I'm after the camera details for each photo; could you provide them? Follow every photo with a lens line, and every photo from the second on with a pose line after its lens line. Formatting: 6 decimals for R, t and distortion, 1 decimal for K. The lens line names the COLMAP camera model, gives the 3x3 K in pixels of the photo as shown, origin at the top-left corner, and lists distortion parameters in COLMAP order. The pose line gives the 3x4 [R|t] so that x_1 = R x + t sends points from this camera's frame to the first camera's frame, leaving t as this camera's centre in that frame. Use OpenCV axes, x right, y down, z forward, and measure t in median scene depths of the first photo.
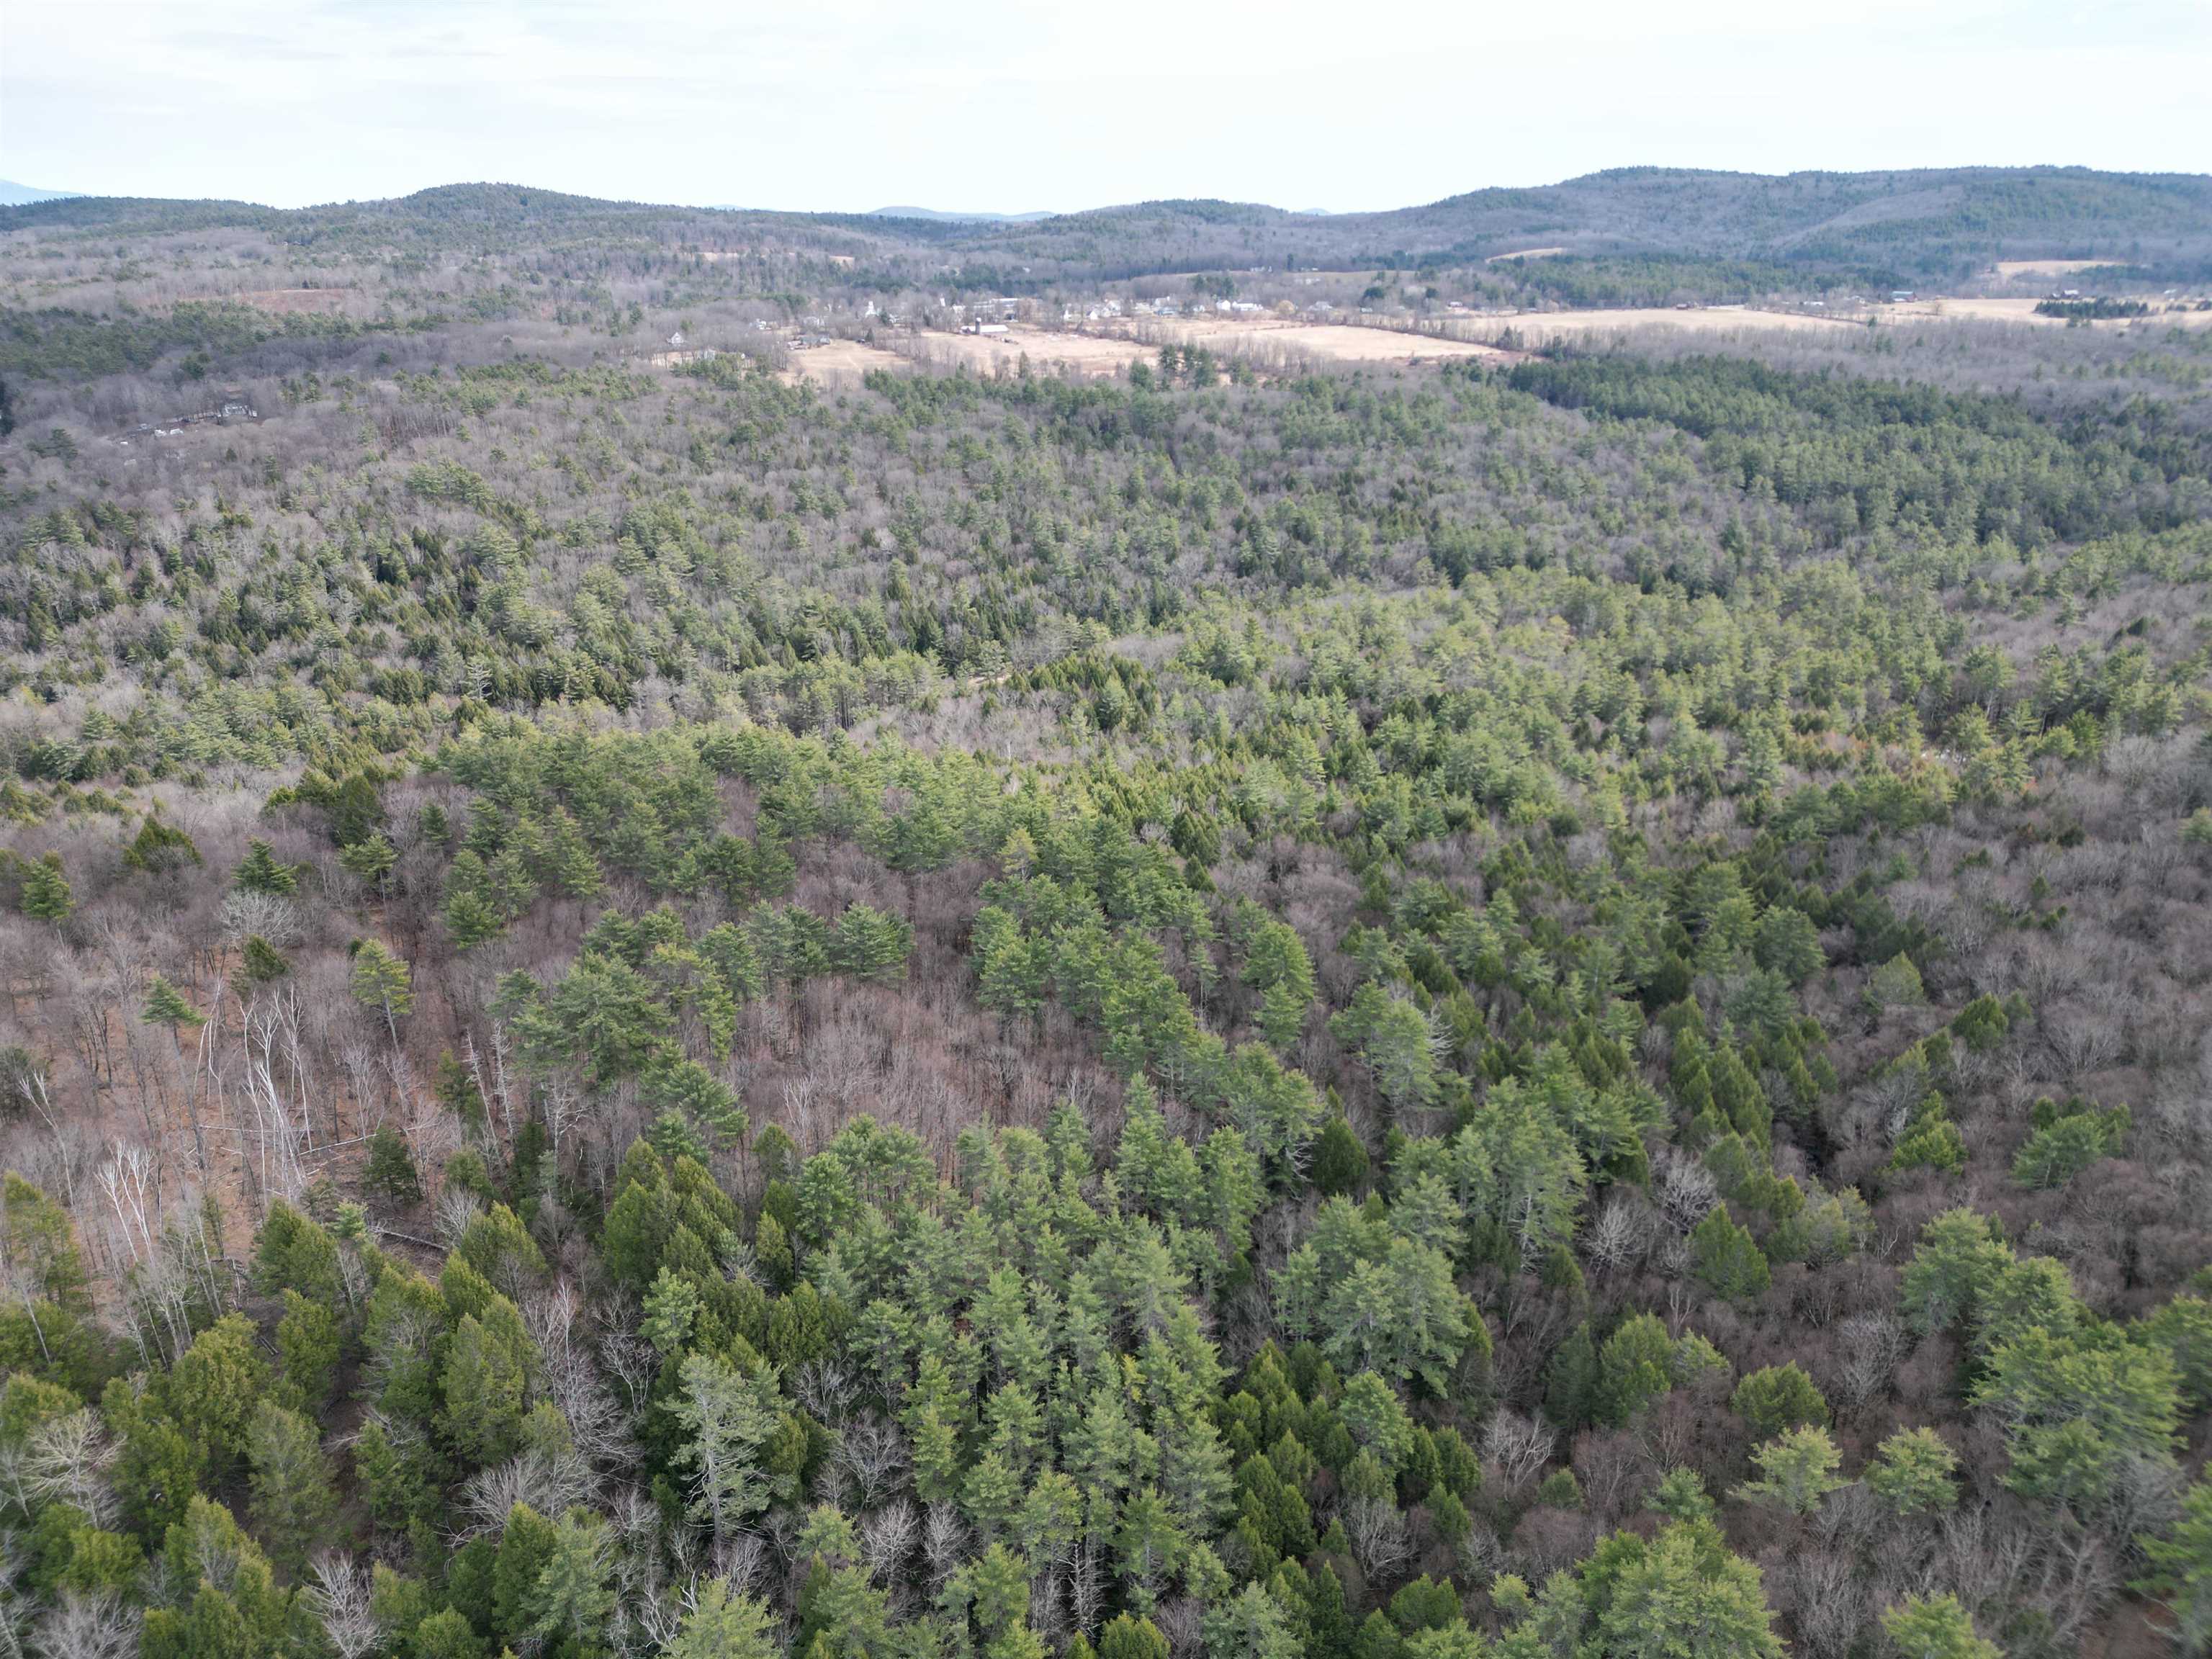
lens RADIAL K [[1550.8, 0, 1092.6], [0, 1550.8, 846.9], [0, 0, 1]] dist [0.072831, -0.063448]
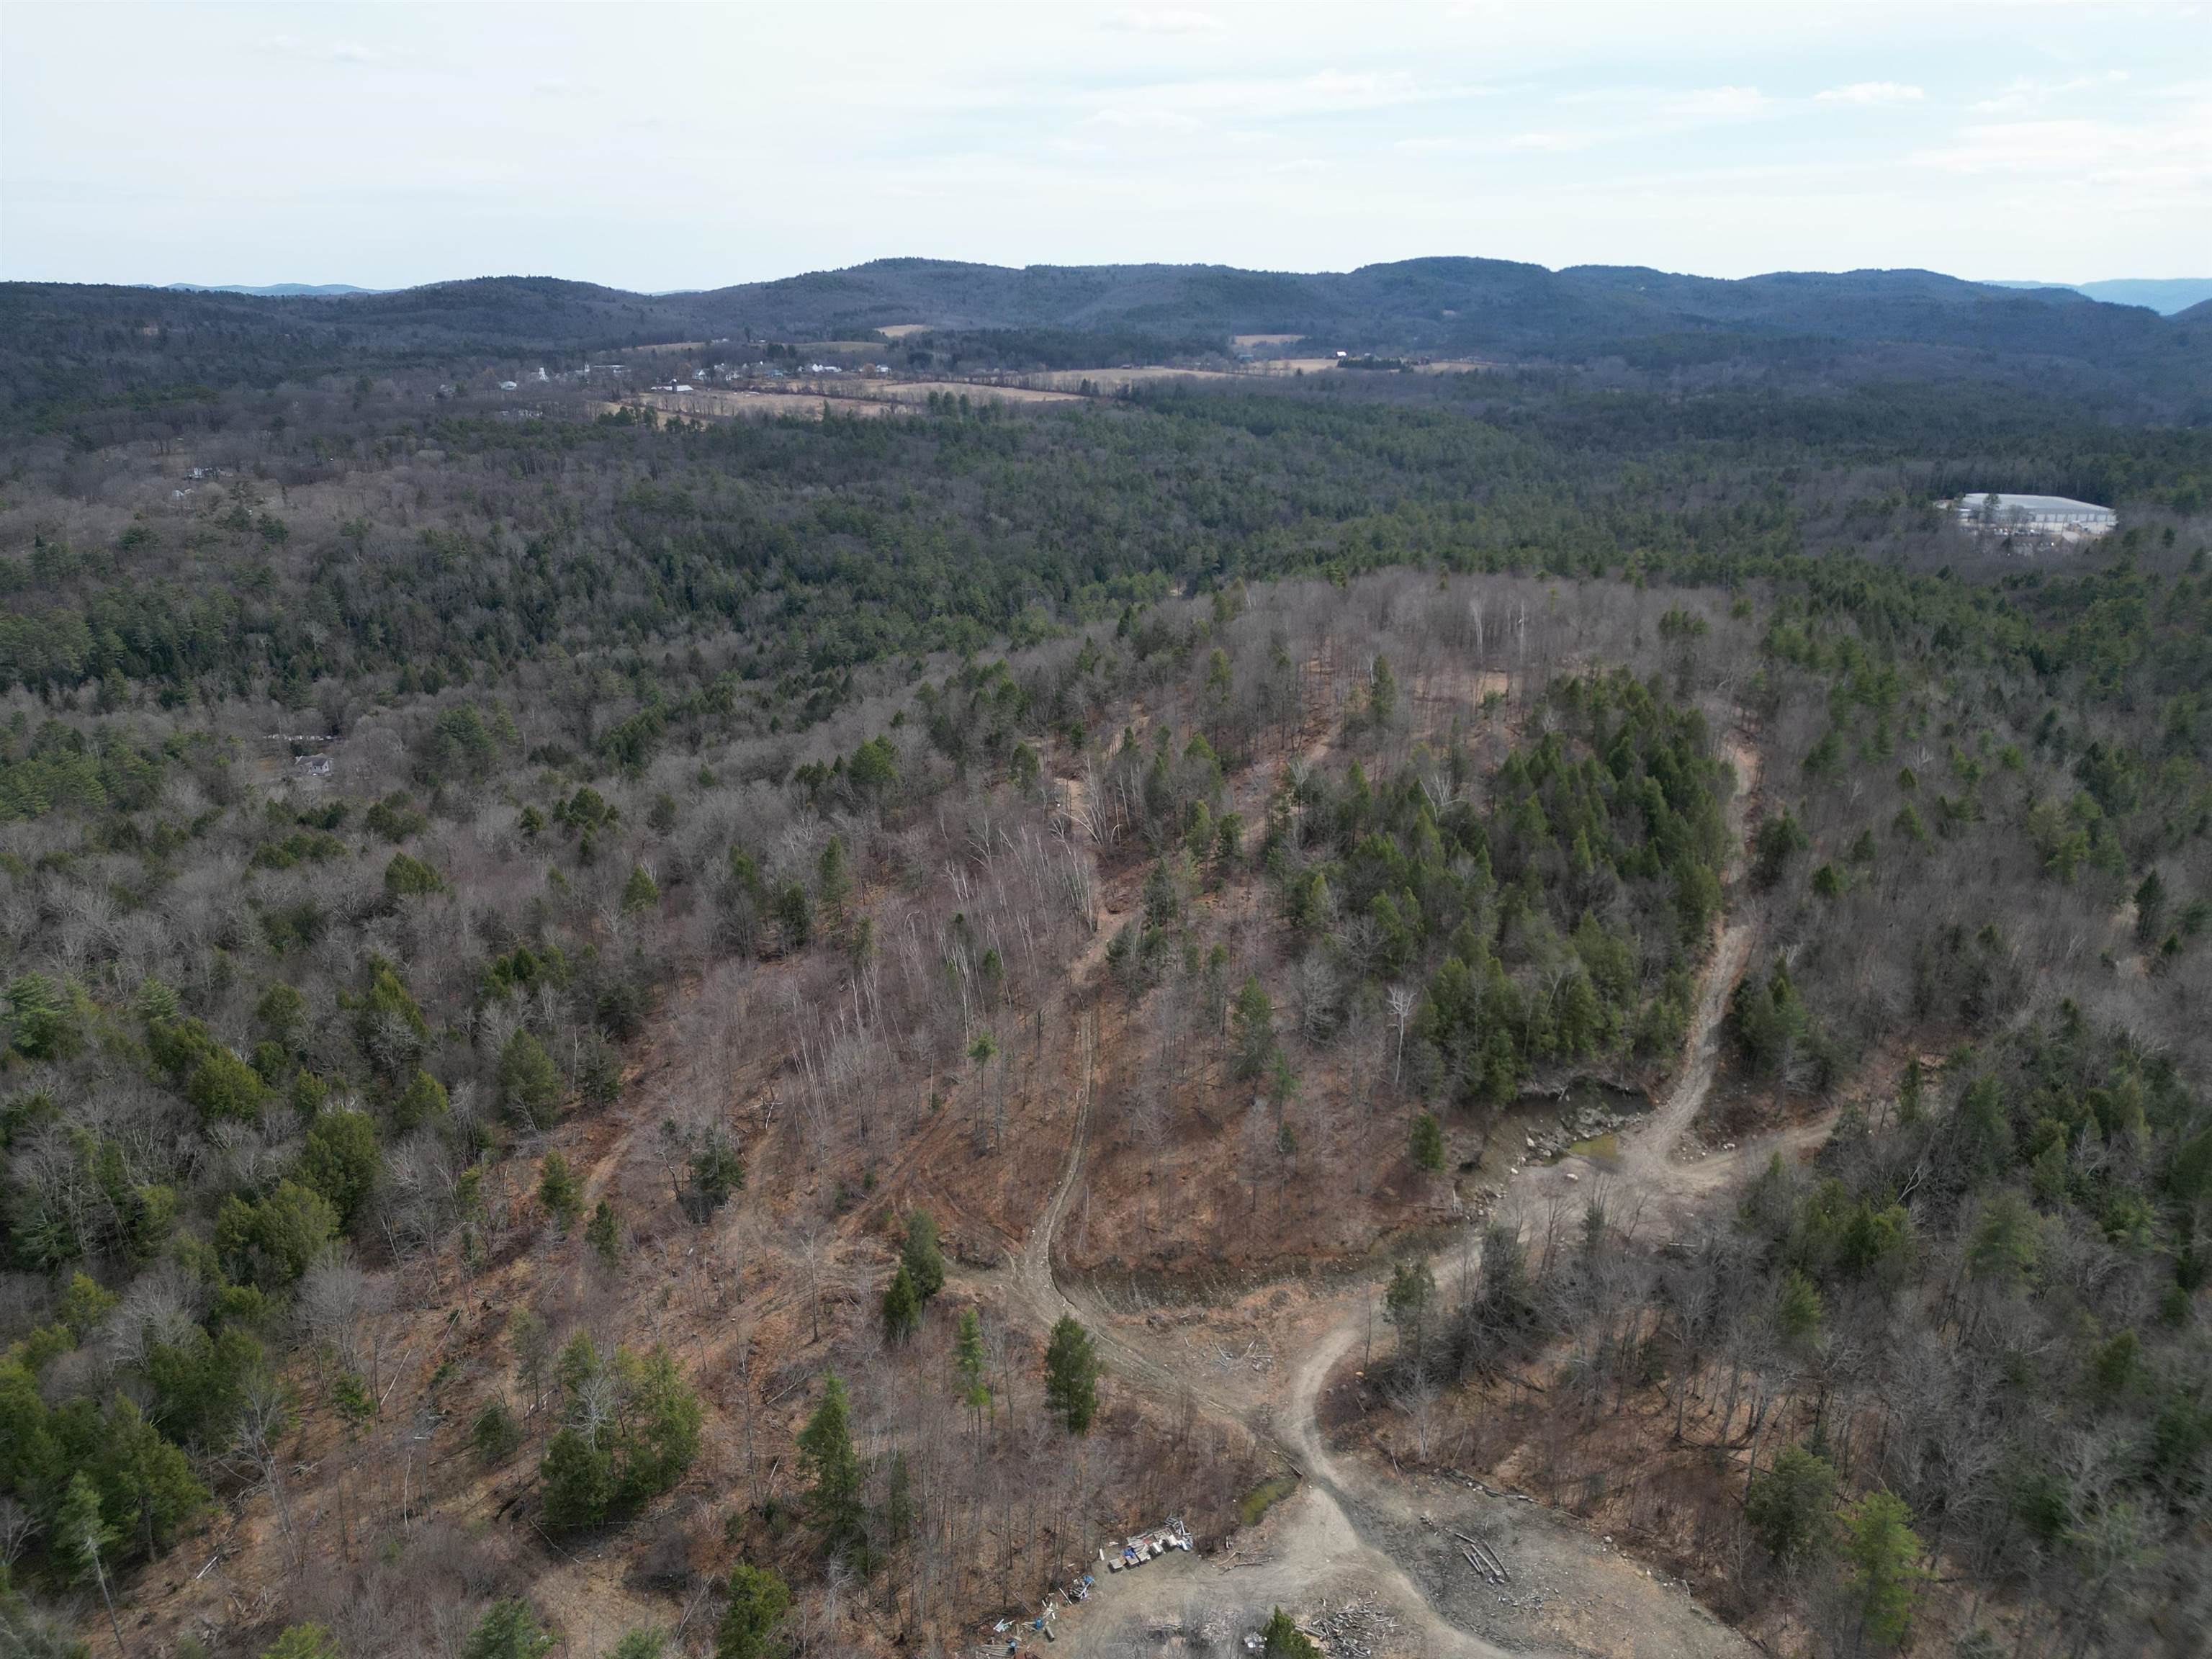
lens RADIAL K [[1550.8, 0, 1111.0], [0, 1550.8, 838.7], [0, 0, 1]] dist [0.072831, -0.063448]
pose [[0.860364, -0.164770, 0.482313, -0.666174], [0.188134, 0.982143, -0.000074, 0.092957], [-0.473688, 0.090803, 0.875999, -0.228402]]
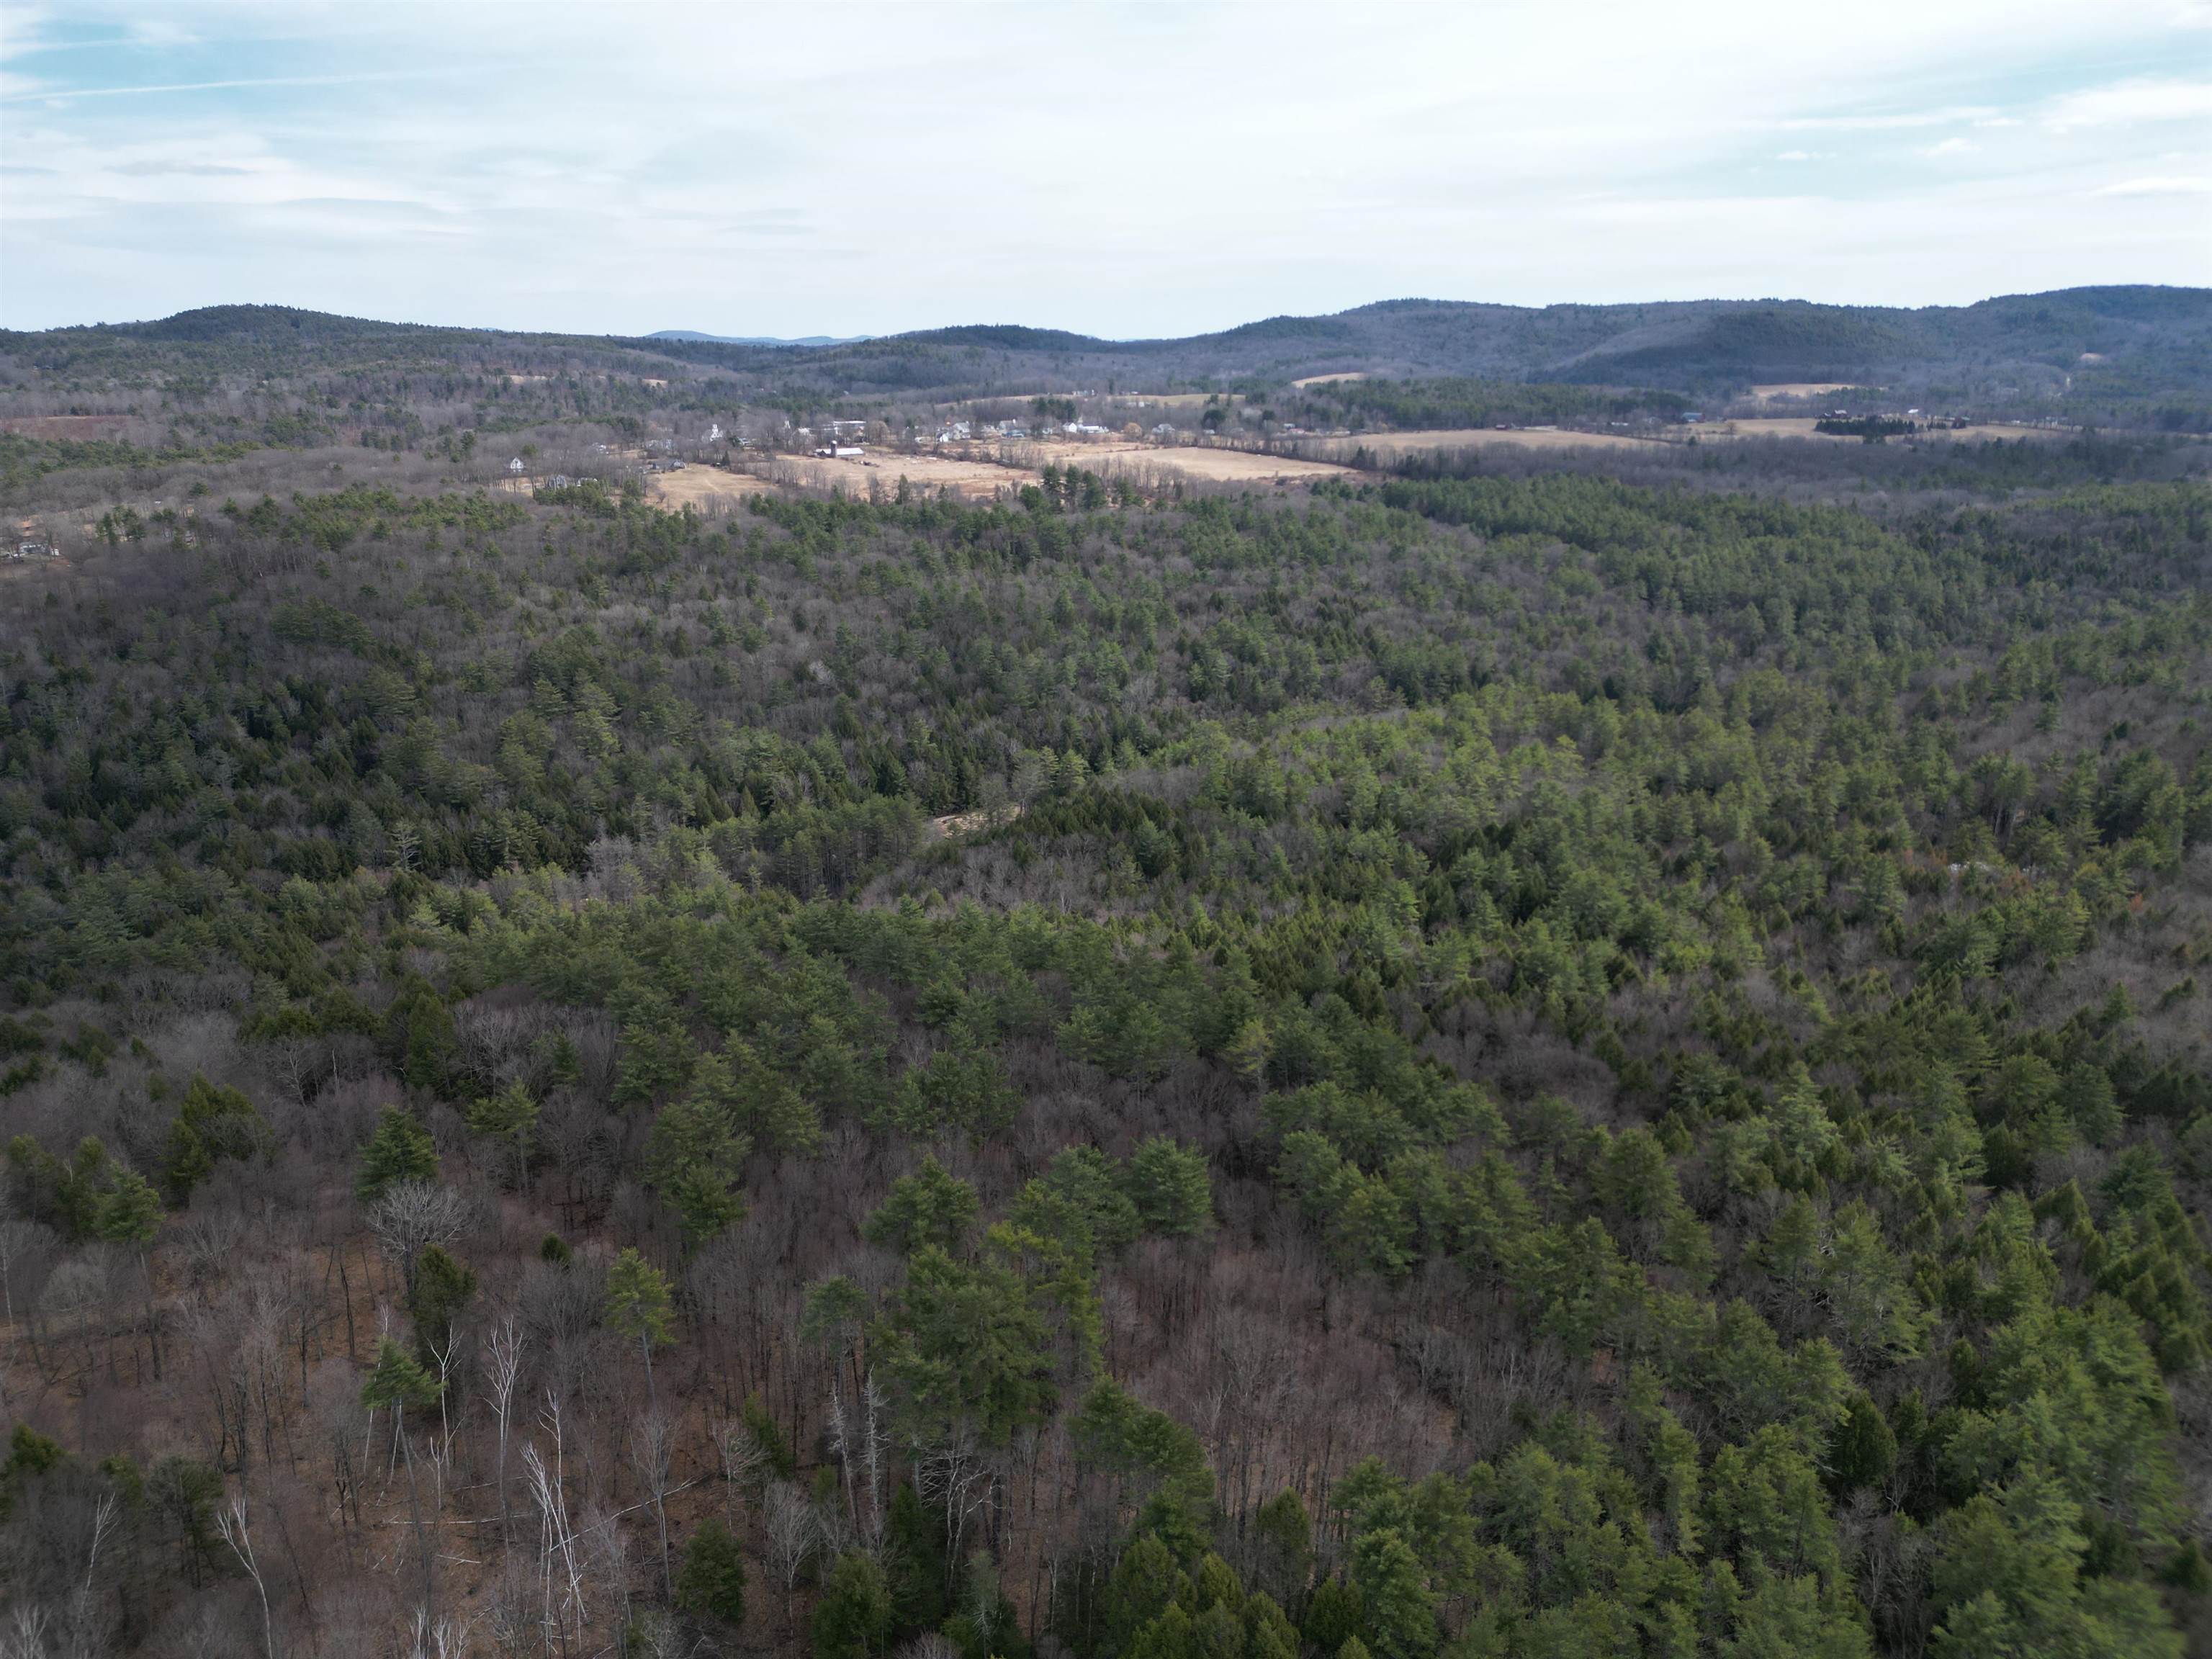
lens RADIAL K [[1550.8, 0, 1102.4], [0, 1550.8, 849.9], [0, 0, 1]] dist [0.072831, -0.063448]
pose [[0.989601, -0.043202, 0.137201, -0.084112], [0.052513, 0.996504, -0.064984, -0.018750], [-0.133914, 0.071513, 0.988409, 0.052083]]
